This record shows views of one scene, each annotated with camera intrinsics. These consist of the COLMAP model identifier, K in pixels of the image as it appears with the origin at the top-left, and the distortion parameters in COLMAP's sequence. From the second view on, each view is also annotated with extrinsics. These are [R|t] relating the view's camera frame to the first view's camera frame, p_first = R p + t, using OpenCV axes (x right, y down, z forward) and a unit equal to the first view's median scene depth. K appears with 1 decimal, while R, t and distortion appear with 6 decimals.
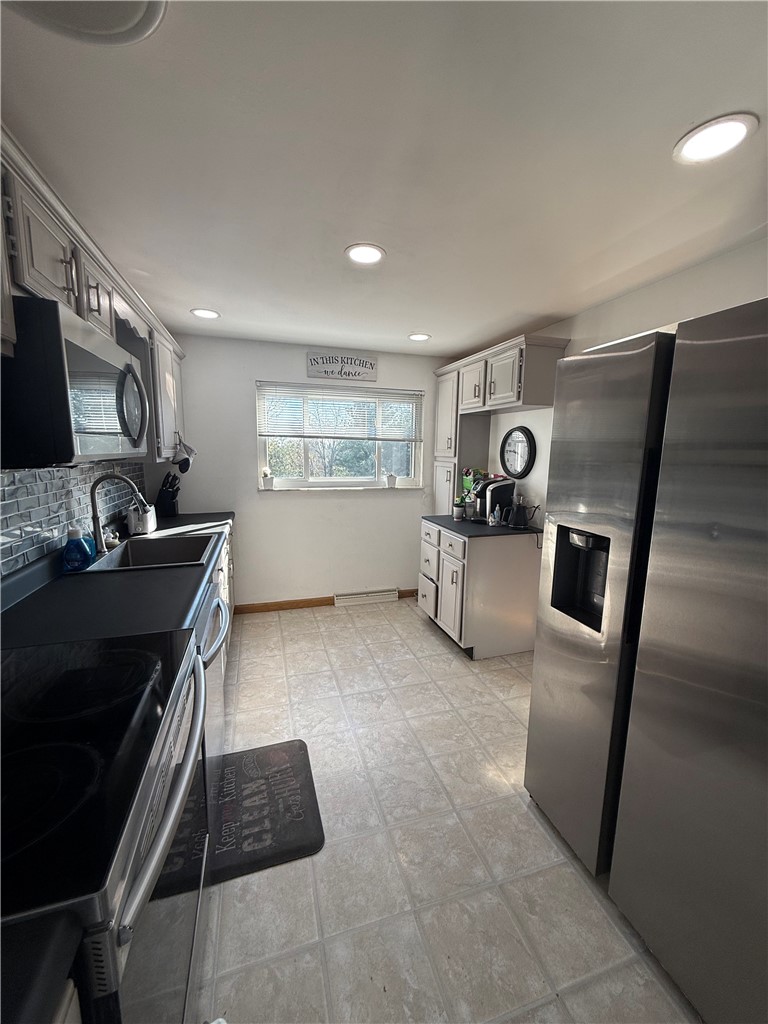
lens RADIAL K [[405.2, 0, 383.4], [0, 405.2, 511.3], [0, 0, 1]] dist [-0.000737, 0.000207]
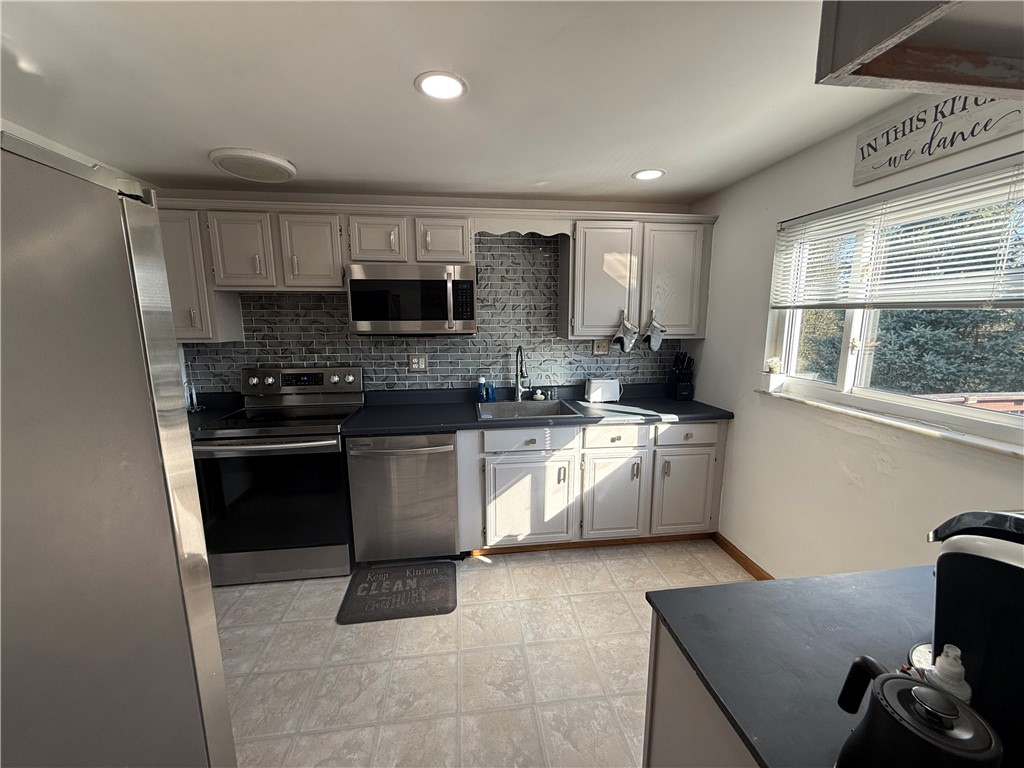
lens RADIAL K [[405.2, 0, 510.8], [0, 405.2, 384.8], [0, 0, 1]] dist [-0.000737, 0.000207]
pose [[-0.170566, 0.147044, -0.974313, 0.597115], [-0.150368, 0.973337, 0.173221, -0.167595], [0.973805, 0.176051, -0.143908, 1.016007]]
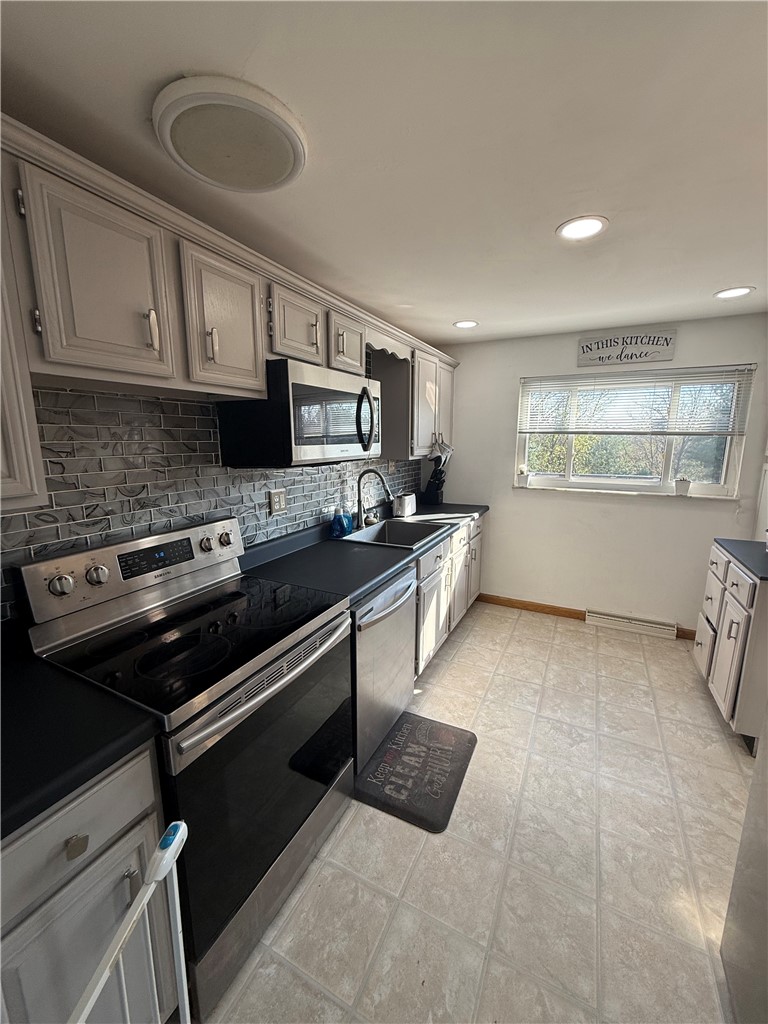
lens RADIAL K [[405.2, 0, 384.5], [0, 405.2, 511.1], [0, 0, 1]] dist [-0.000737, 0.000207]
pose [[0.717275, 0.111146, -0.687869, 0.237881], [-0.095290, 0.993568, 0.061178, -0.034918], [0.690244, 0.021665, 0.723252, 0.072001]]
